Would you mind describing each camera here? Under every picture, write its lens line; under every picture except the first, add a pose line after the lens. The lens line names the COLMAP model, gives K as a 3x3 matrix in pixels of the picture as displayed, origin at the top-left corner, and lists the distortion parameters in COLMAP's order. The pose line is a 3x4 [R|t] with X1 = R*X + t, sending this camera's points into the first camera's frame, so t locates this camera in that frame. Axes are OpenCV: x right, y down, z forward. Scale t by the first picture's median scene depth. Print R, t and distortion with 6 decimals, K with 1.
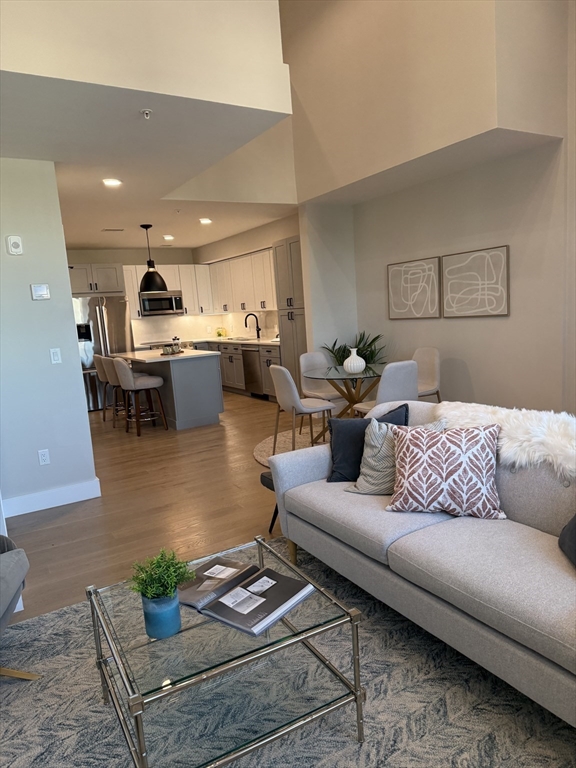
lens RADIAL K [[548.1, 0, 288.0], [0, 548.1, 384.0], [0, 0, 1]] dist [0.183087, -0.296430]
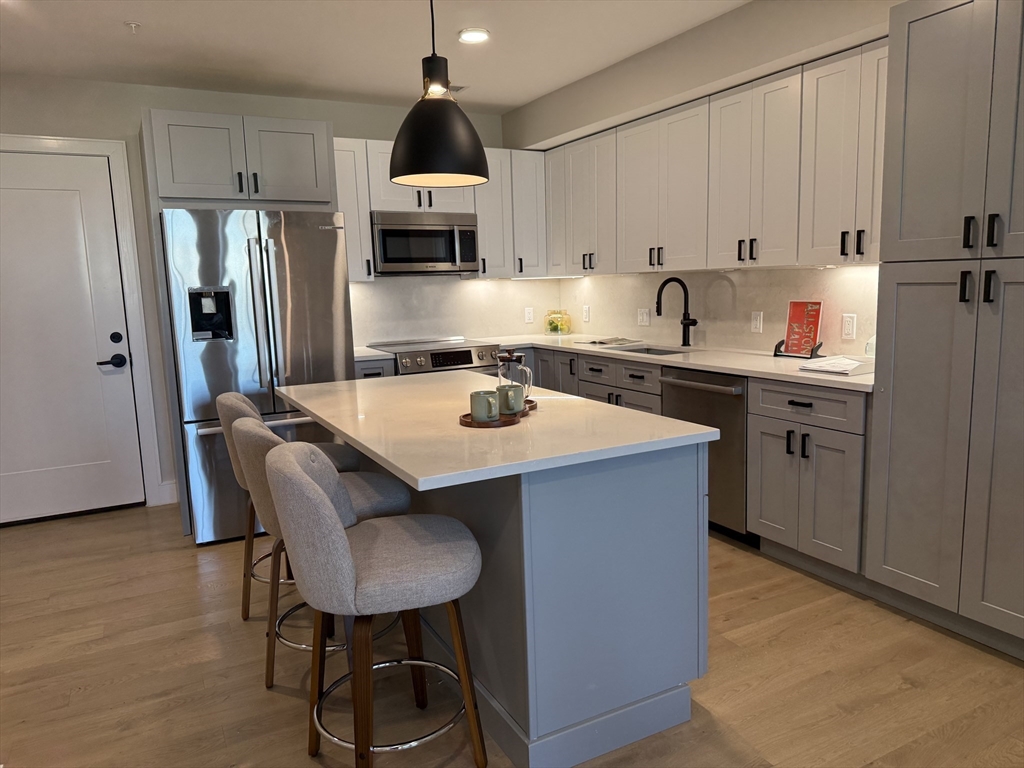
lens RADIAL K [[730.8, 0, 511.9], [0, 730.8, 378.6], [0, 0, 1]] dist [0.183087, -0.296430]
pose [[0.997805, 0.047794, -0.045829, -0.145932], [-0.047841, 0.998855, 0.000066, -0.056366], [0.045779, 0.002126, 0.998949, 0.507074]]
